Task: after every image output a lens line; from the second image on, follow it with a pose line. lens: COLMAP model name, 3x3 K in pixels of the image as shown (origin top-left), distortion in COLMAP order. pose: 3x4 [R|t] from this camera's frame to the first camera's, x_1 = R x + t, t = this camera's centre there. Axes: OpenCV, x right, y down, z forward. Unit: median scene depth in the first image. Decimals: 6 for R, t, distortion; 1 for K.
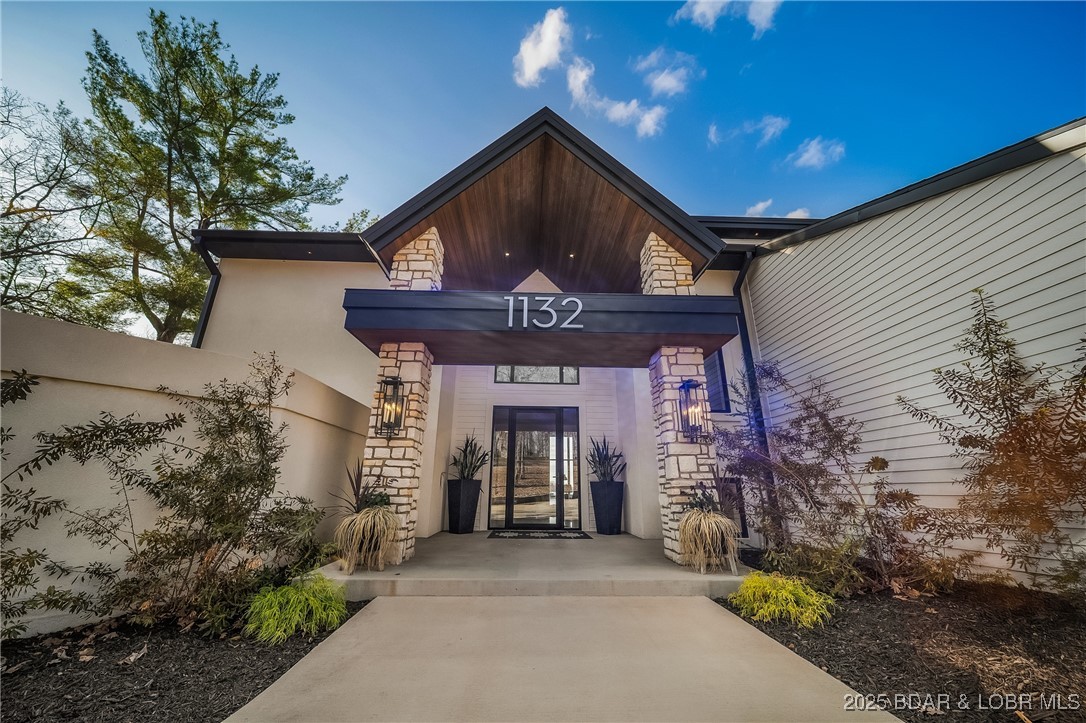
lens RADIAL K [[388.9, 0, 543.0], [0, 388.9, 361.5], [0, 0, 1]] dist [-0.000306, 0.000013]
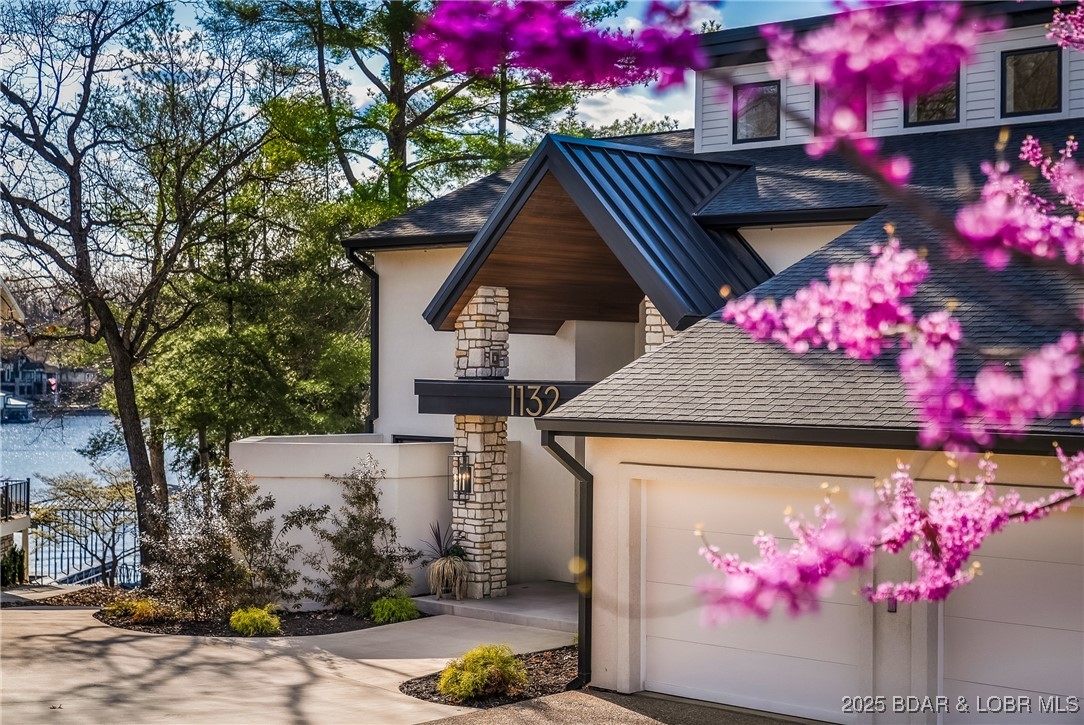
lens RADIAL K [[1834.2, 0, 542.0], [0, 1834.2, 362.5], [0, 0, 1]] dist [0.050699, 0.025772]
pose [[0.691414, -0.002335, -0.722455, 3.931750], [0.225265, 0.950838, 0.212513, -1.384905], [0.686442, -0.309679, 0.657949, -2.469122]]
